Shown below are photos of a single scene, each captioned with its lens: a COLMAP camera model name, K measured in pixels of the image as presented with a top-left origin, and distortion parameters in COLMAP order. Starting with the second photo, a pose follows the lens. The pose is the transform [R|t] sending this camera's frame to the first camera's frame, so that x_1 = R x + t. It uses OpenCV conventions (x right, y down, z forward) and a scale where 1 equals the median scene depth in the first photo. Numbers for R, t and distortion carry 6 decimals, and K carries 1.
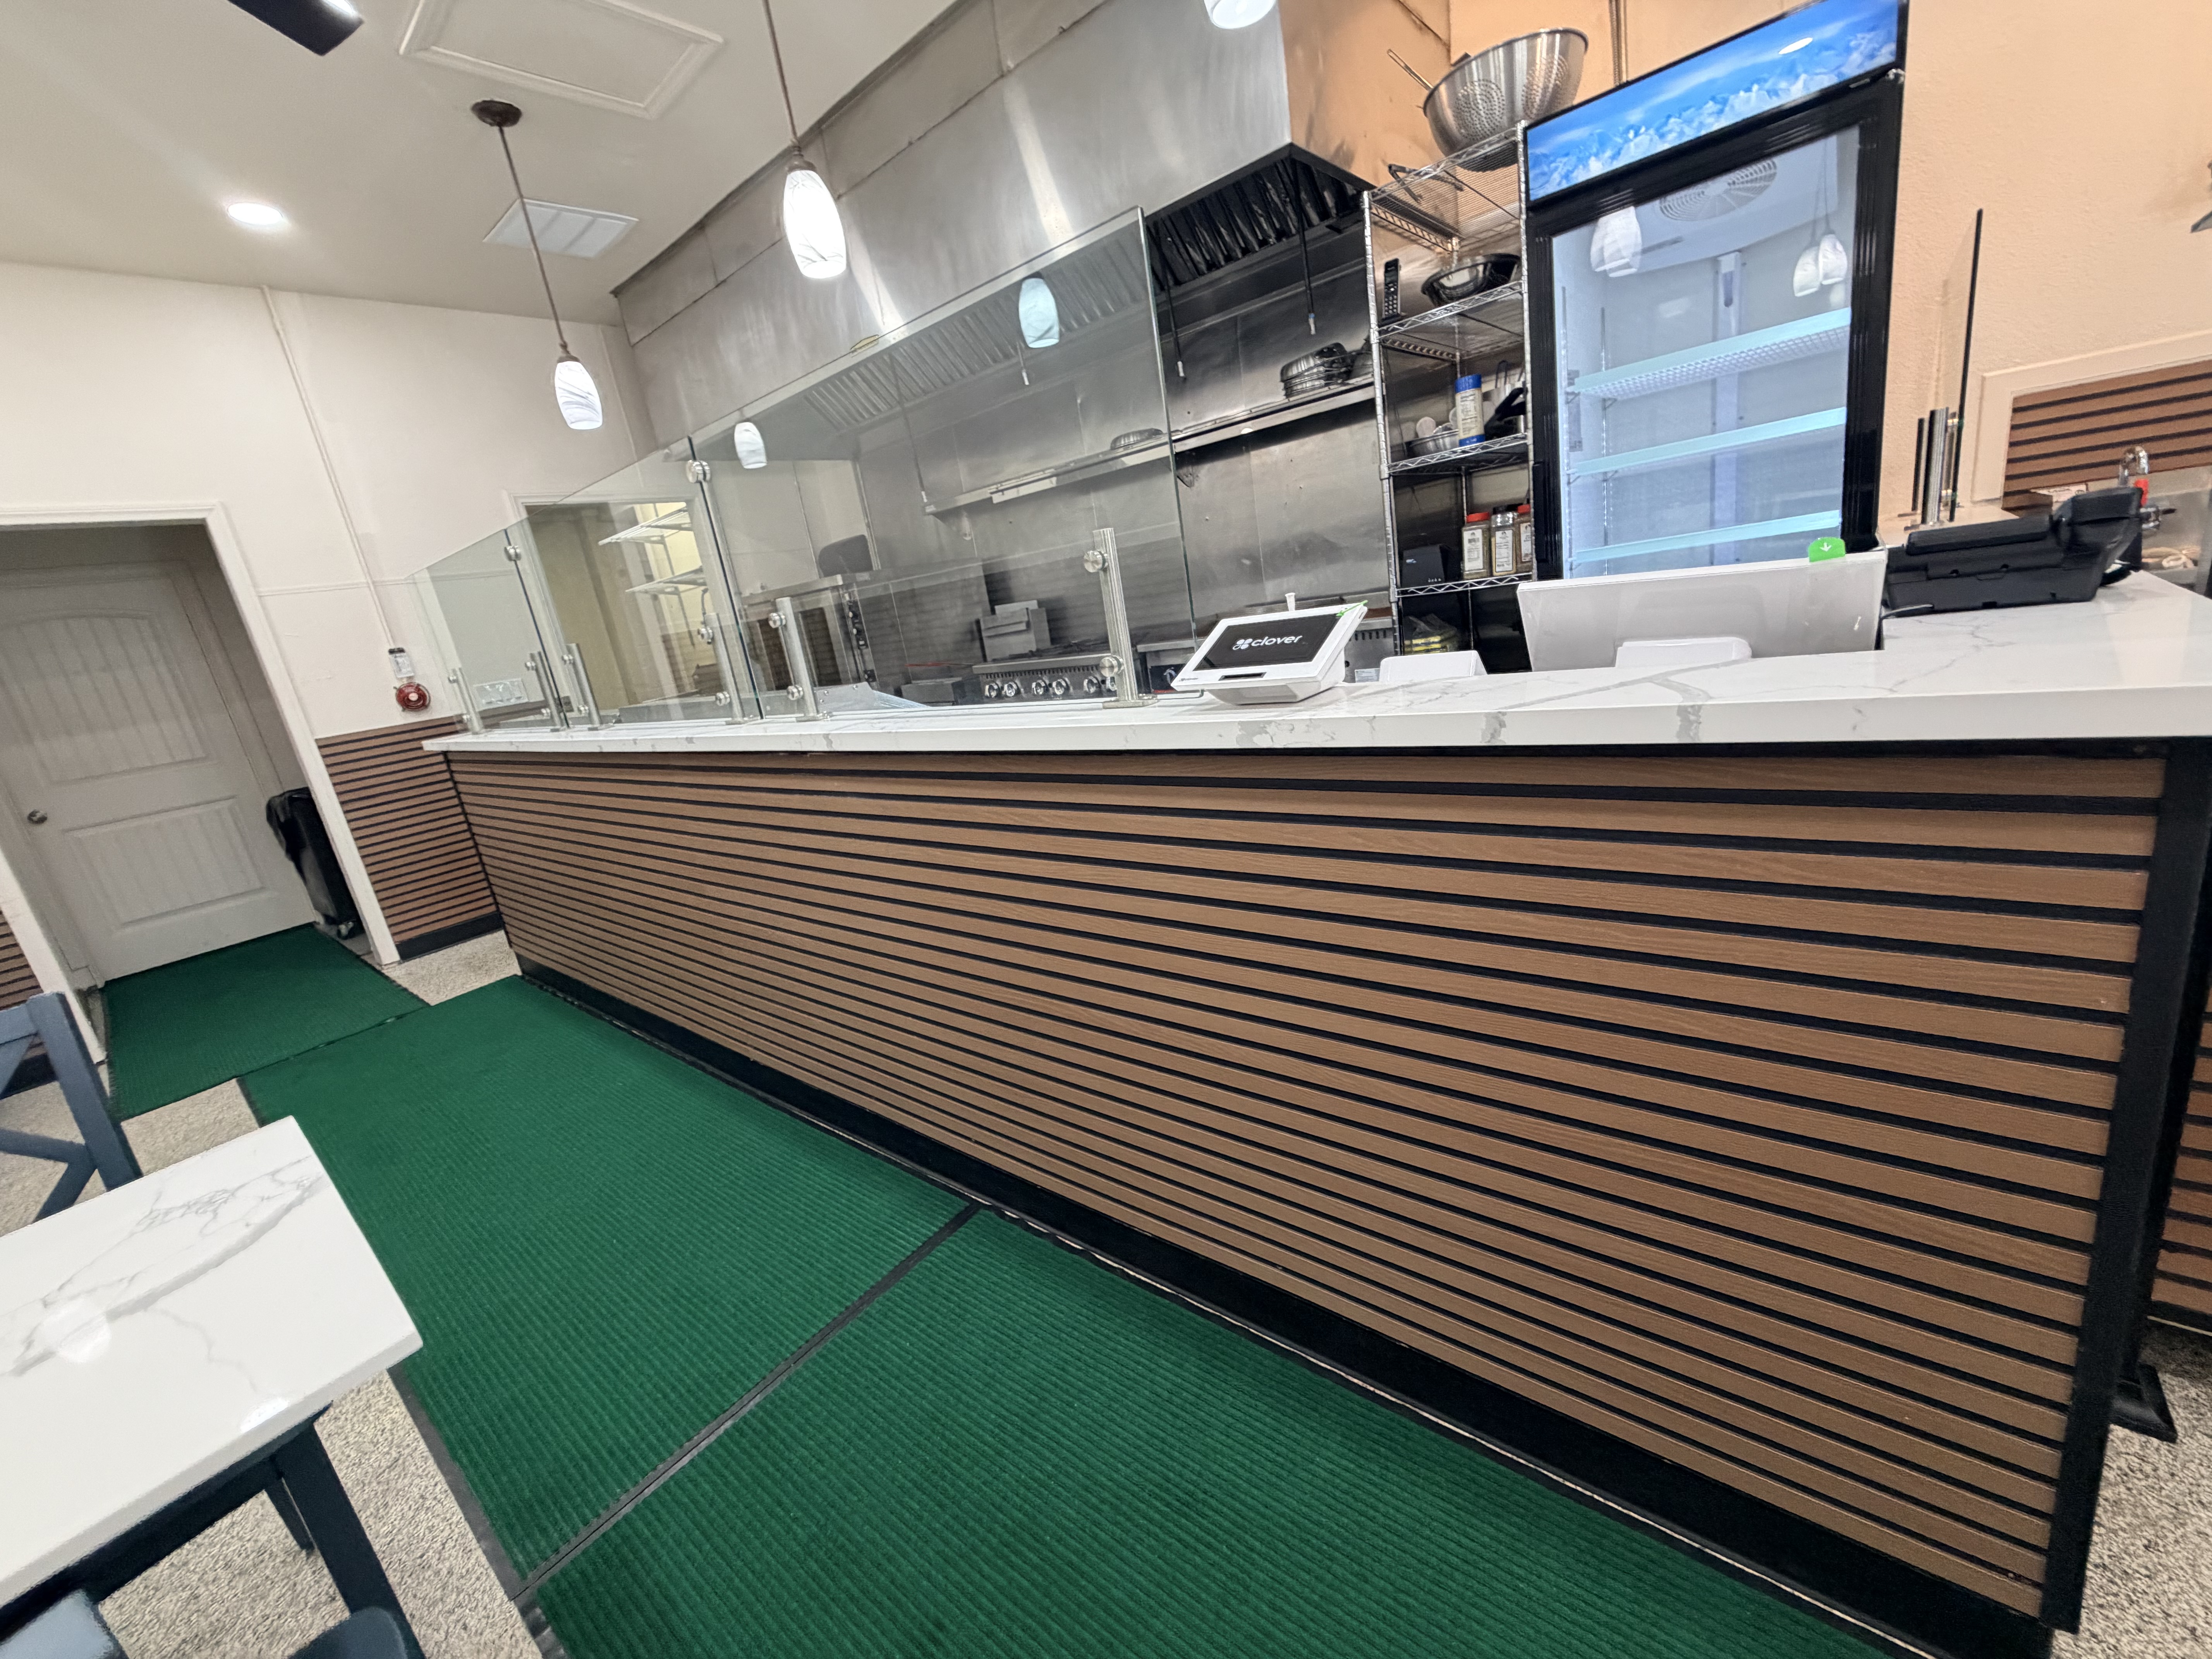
lens RADIAL K [[881.0, 0, 1098.7], [0, 881.0, 828.8], [0, 0, 1]] dist [0.002098, -0.000163]
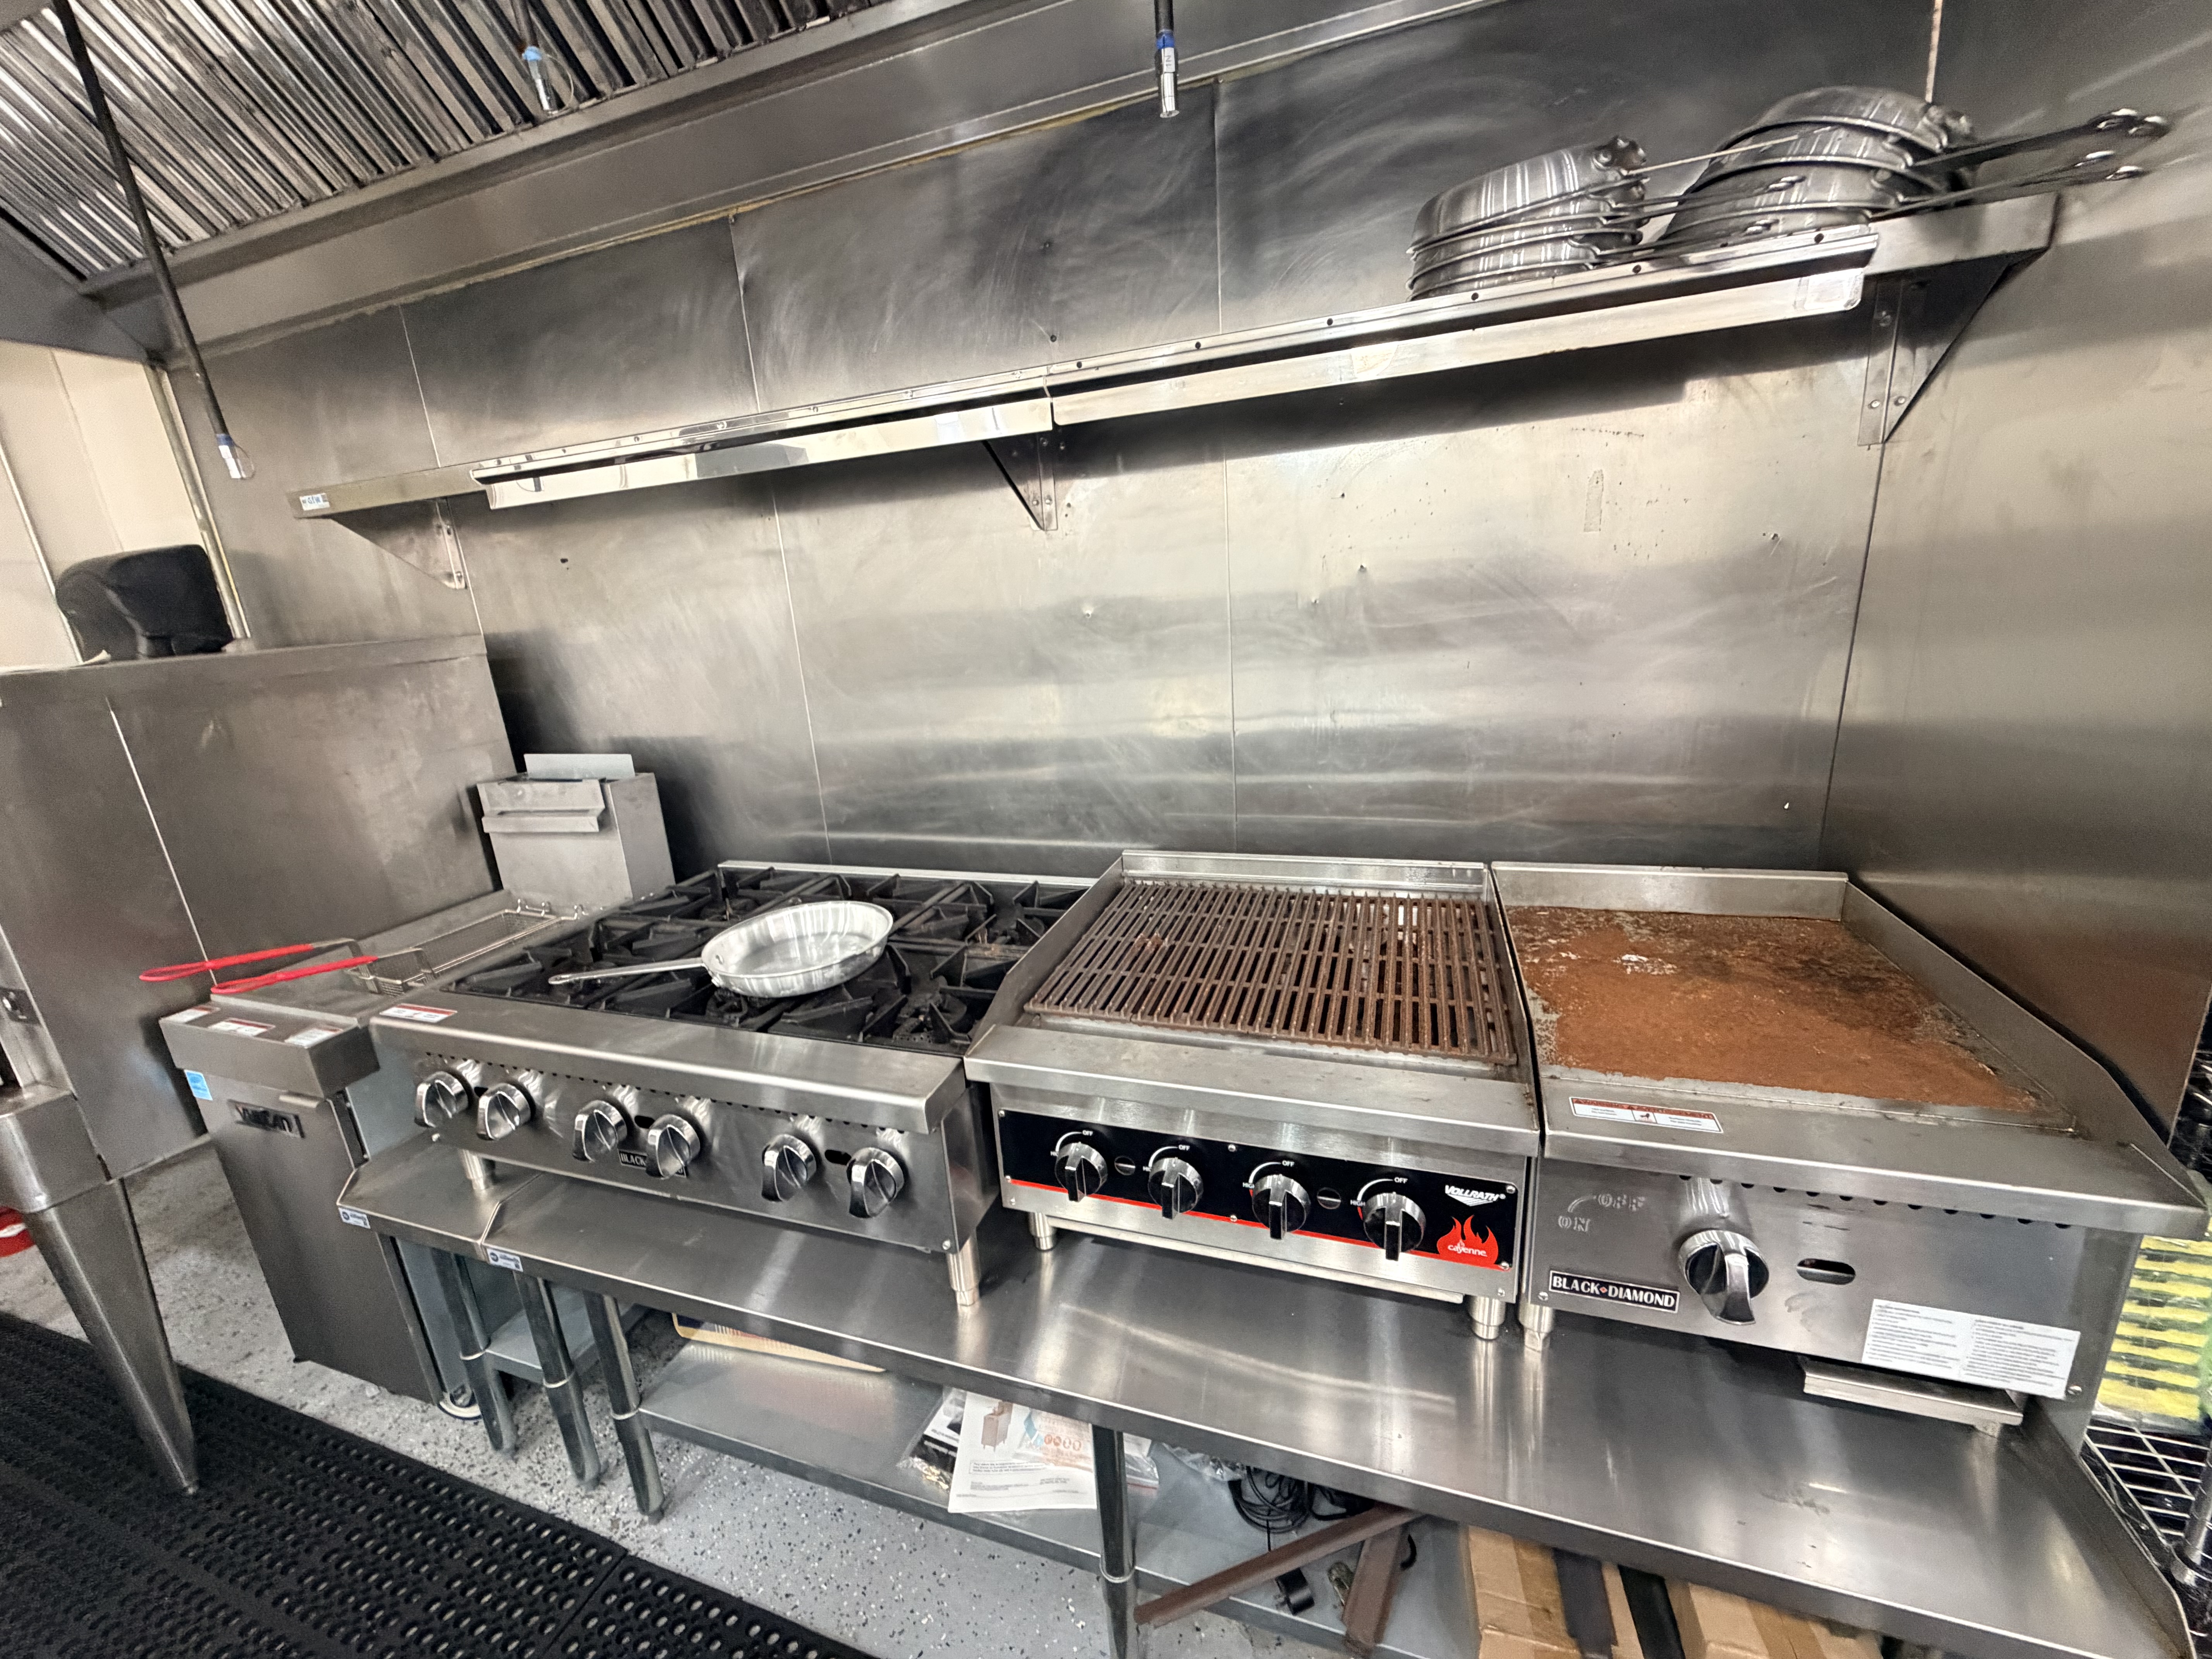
lens RADIAL K [[881.0, 0, 1086.8], [0, 881.0, 839.0], [0, 0, 1]] dist [0.002098, -0.000163]
pose [[0.938844, 0.000110, 0.344343, -0.011905], [0.012379, 0.999343, -0.034069, -0.193780], [-0.344120, 0.036248, 0.938226, 0.516560]]
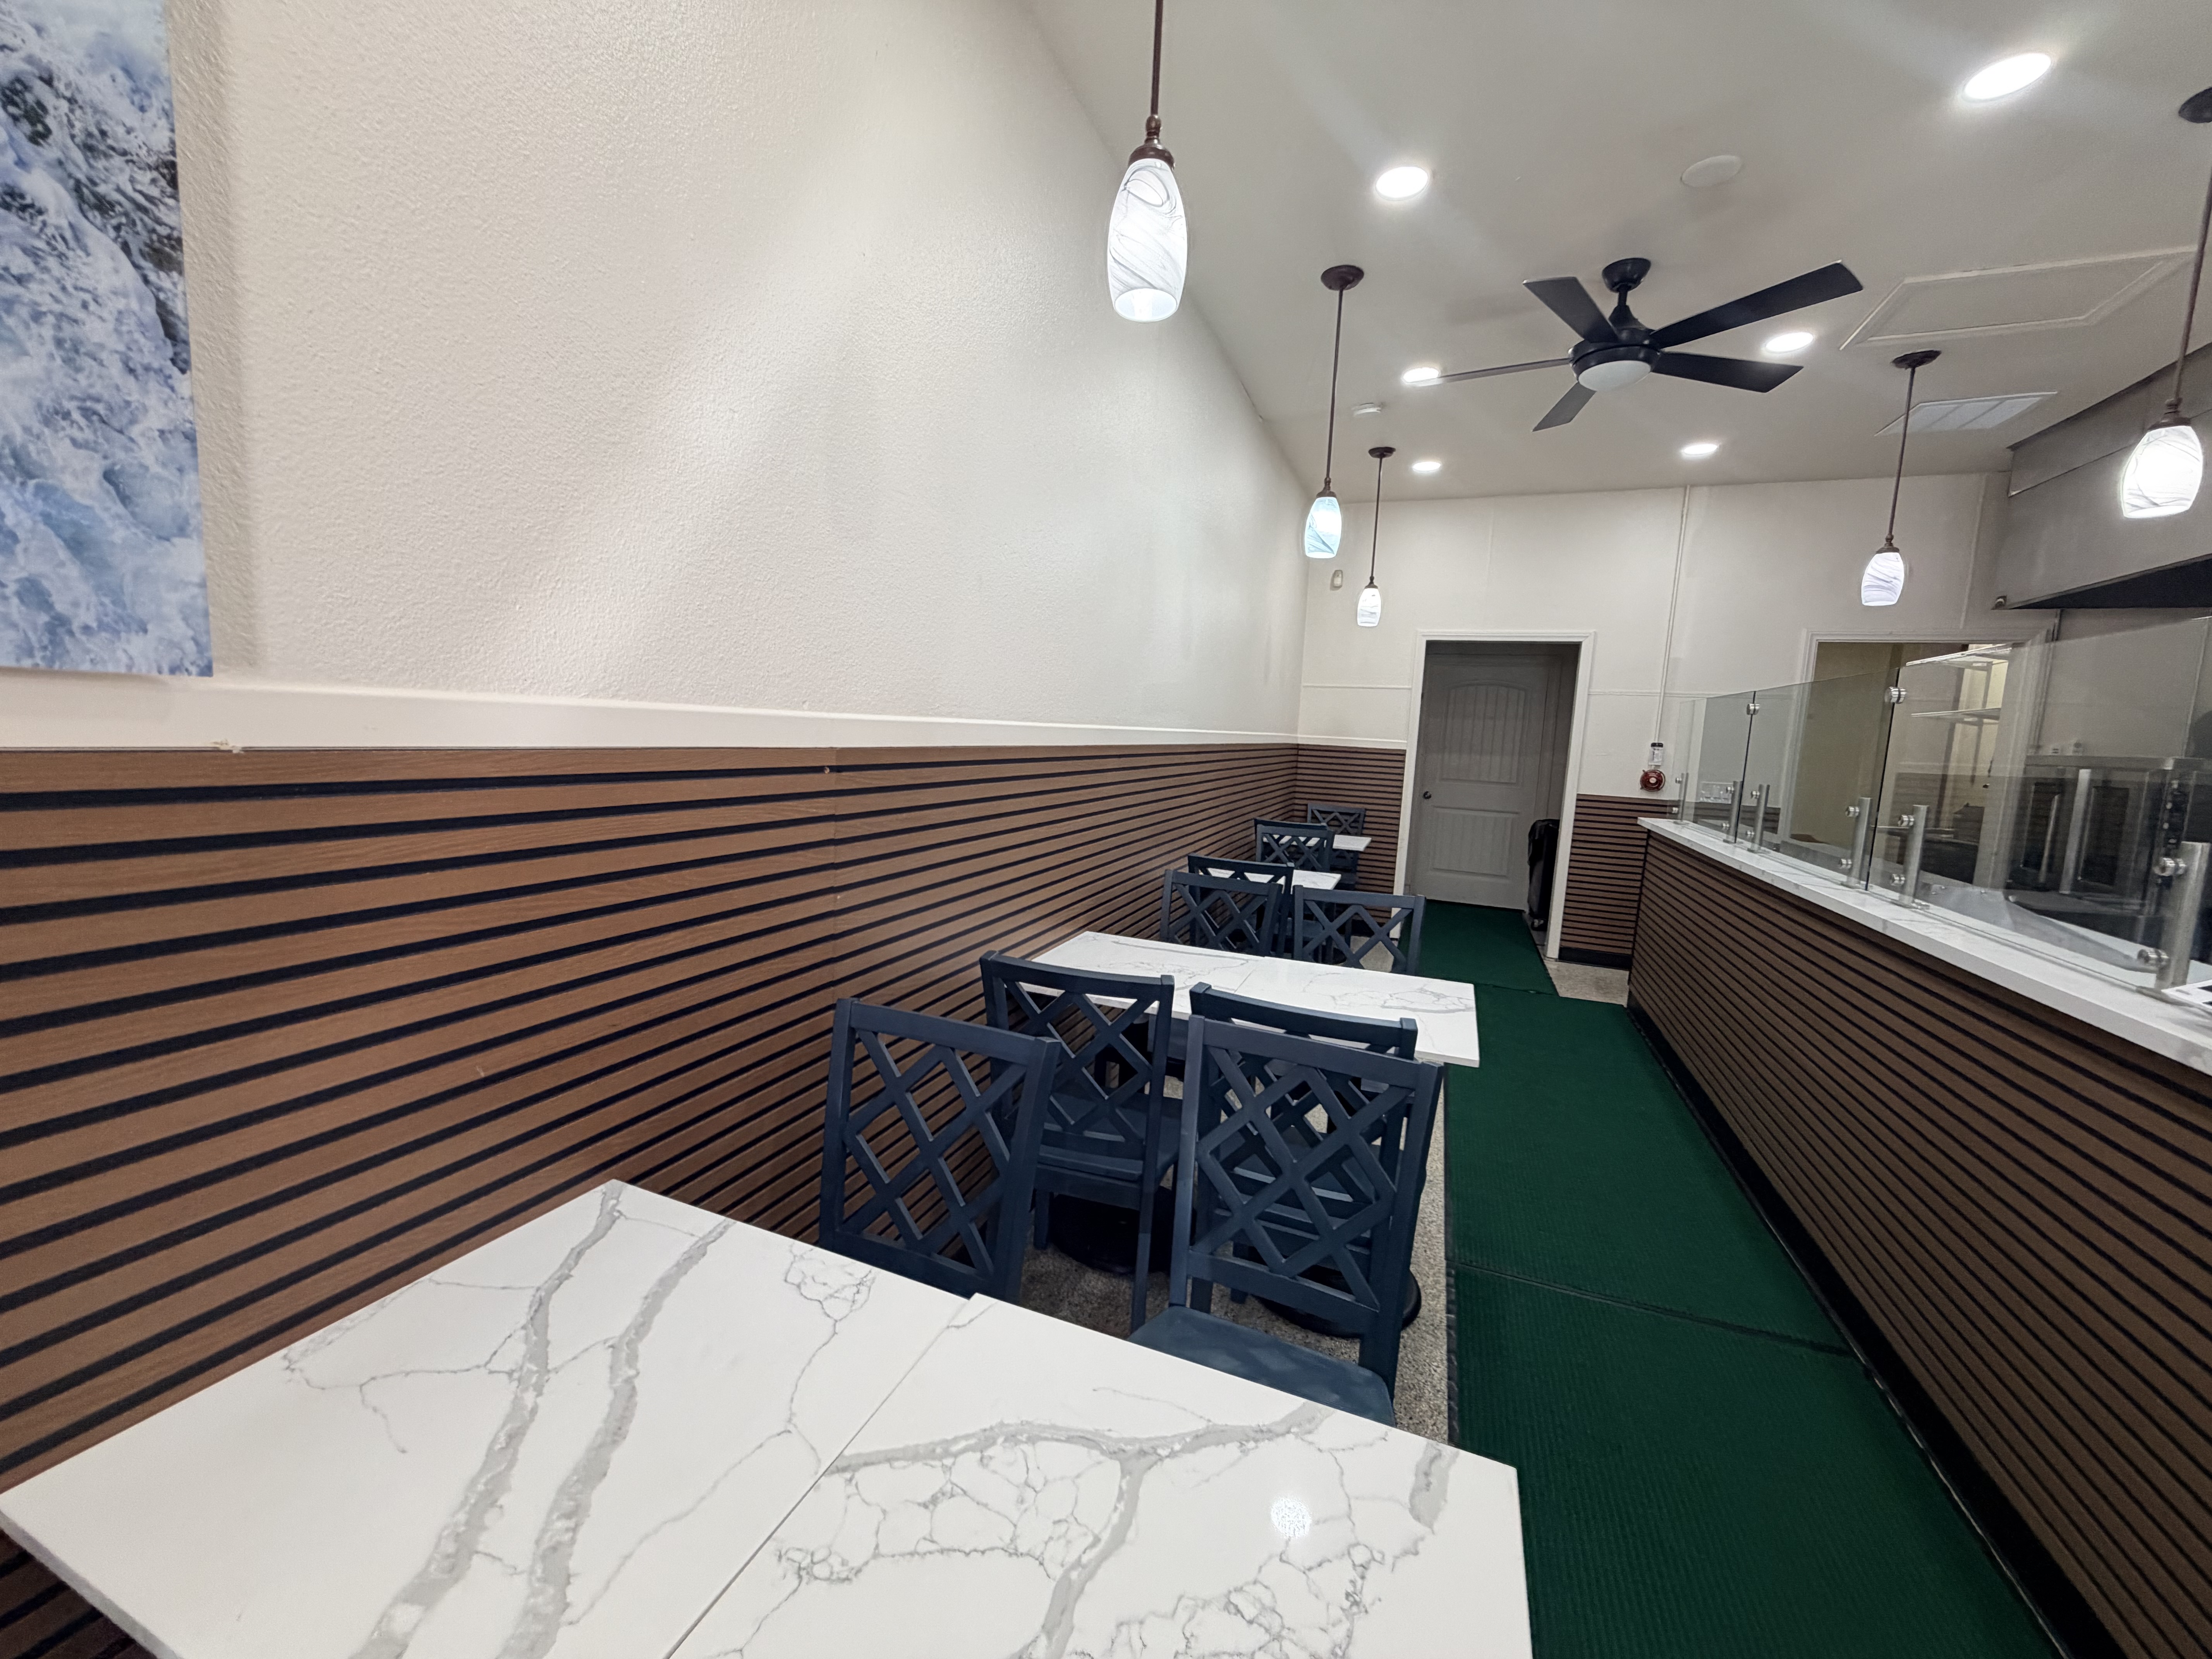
lens RADIAL K [[881.0, 0, 1091.5], [0, 881.0, 829.0], [0, 0, 1]] dist [0.002098, -0.000163]
pose [[0.297553, 0.276356, -0.913832, 0.203088], [-0.341098, 0.924784, 0.168602, -0.022828], [0.891692, 0.261538, 0.369437, -0.218892]]
